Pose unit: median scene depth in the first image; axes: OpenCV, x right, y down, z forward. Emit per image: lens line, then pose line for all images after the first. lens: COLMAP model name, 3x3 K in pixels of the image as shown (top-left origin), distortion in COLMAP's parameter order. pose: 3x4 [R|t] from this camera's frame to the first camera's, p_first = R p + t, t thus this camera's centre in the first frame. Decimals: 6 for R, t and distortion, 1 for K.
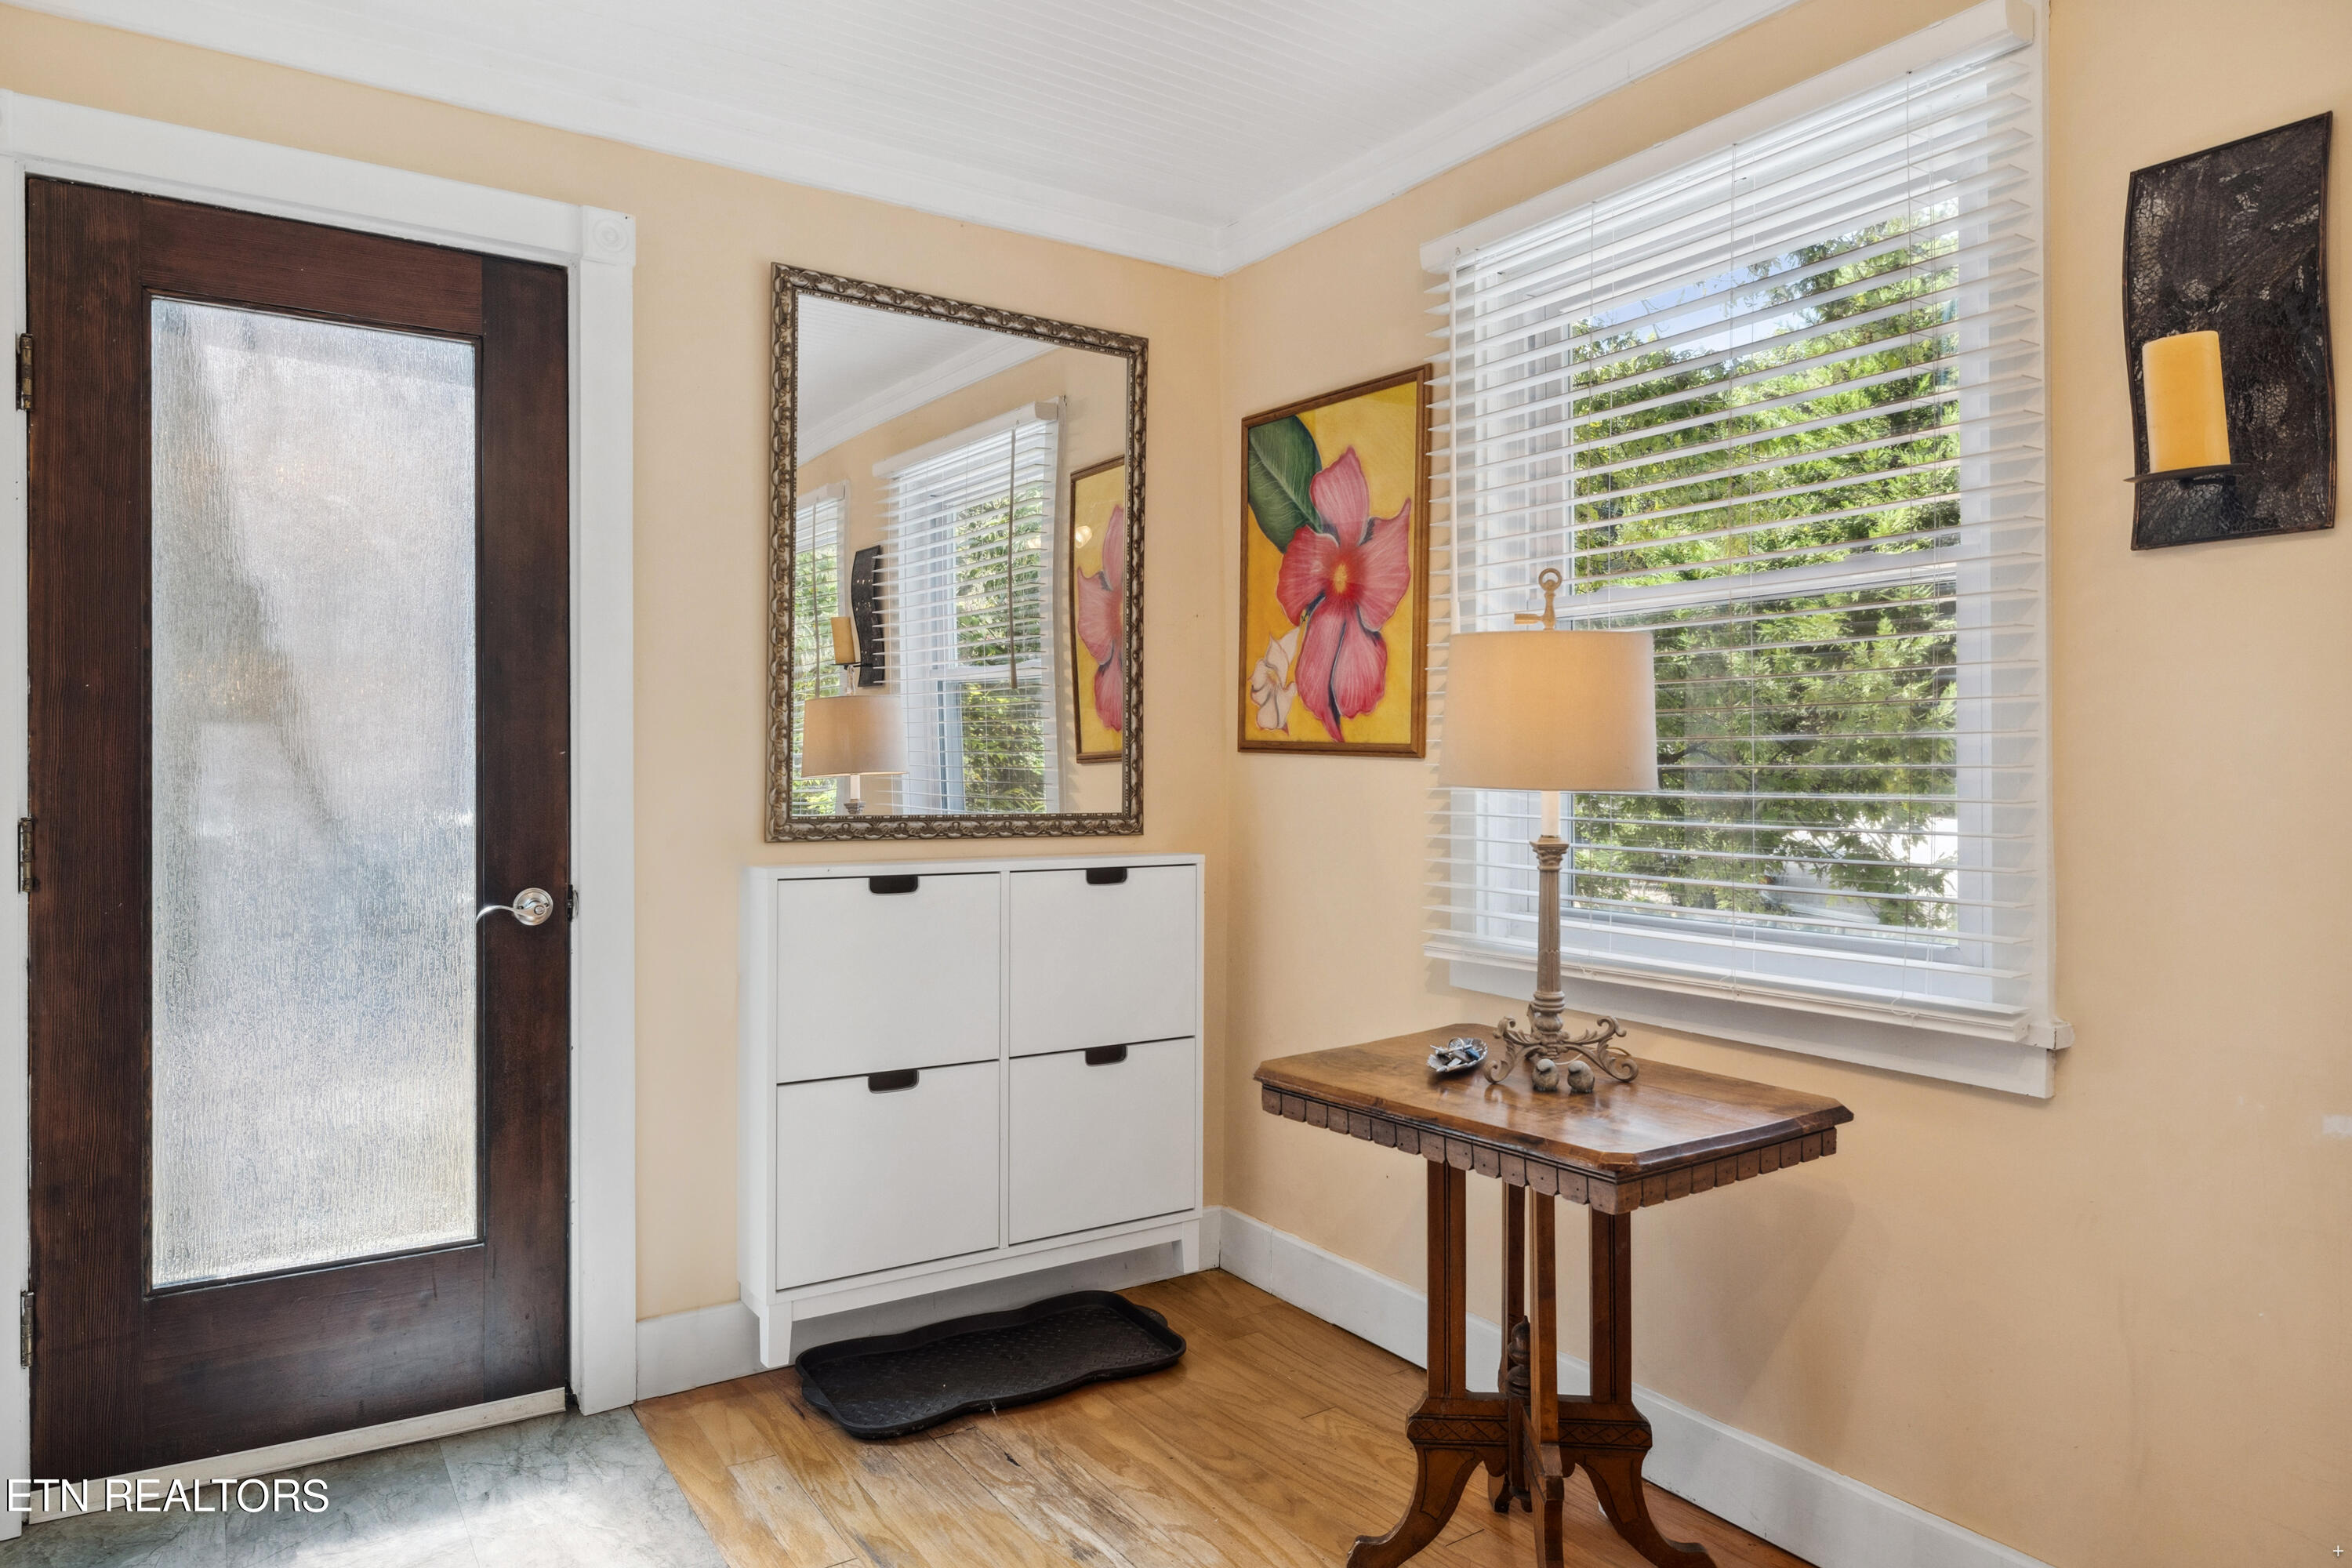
lens RADIAL K [[1462.1, 0, 1176.0], [0, 1462.1, 784.0], [0, 0, 1]] dist [-0.001205, -0.000471]
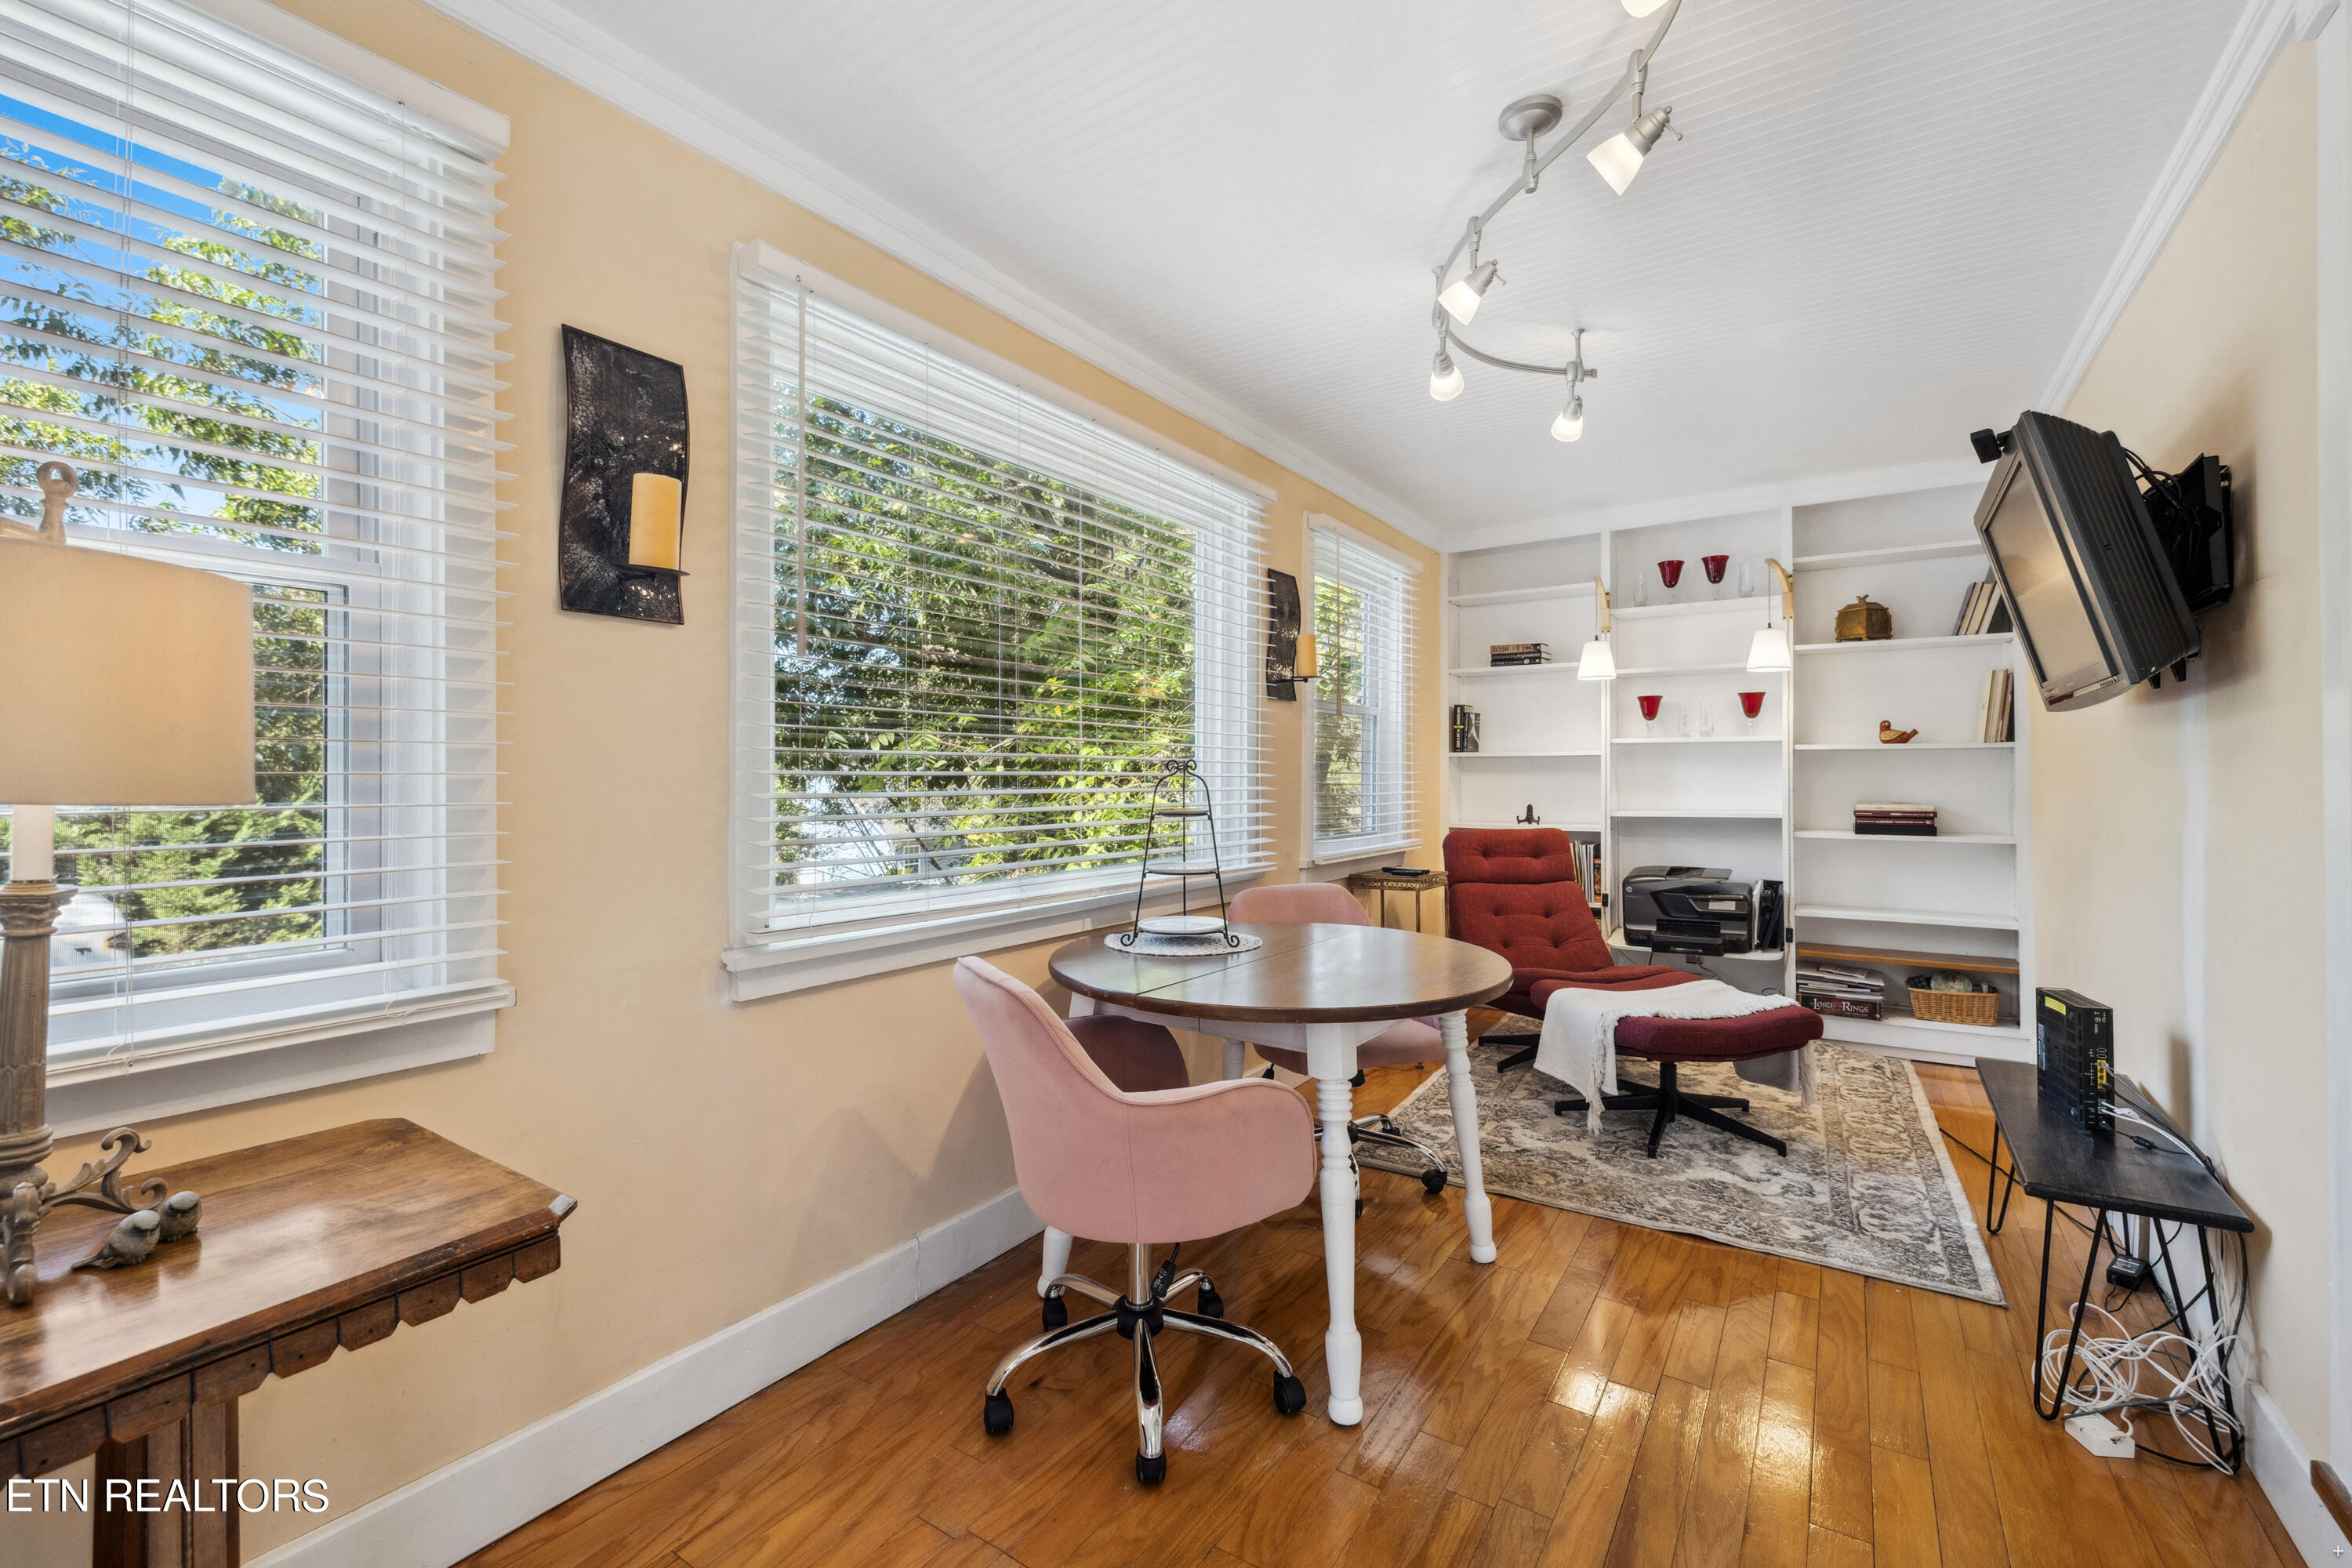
lens RADIAL K [[1002.7, 0, 1176.0], [0, 1002.7, 784.0], [0, 0, 1]] dist [0.000662, 0.000067]
pose [[-0.386186, -0.005749, 0.922403, -0.375403], [0.010973, 0.999881, 0.010825, -0.006538], [-0.922356, 0.014302, -0.386077, 0.794246]]
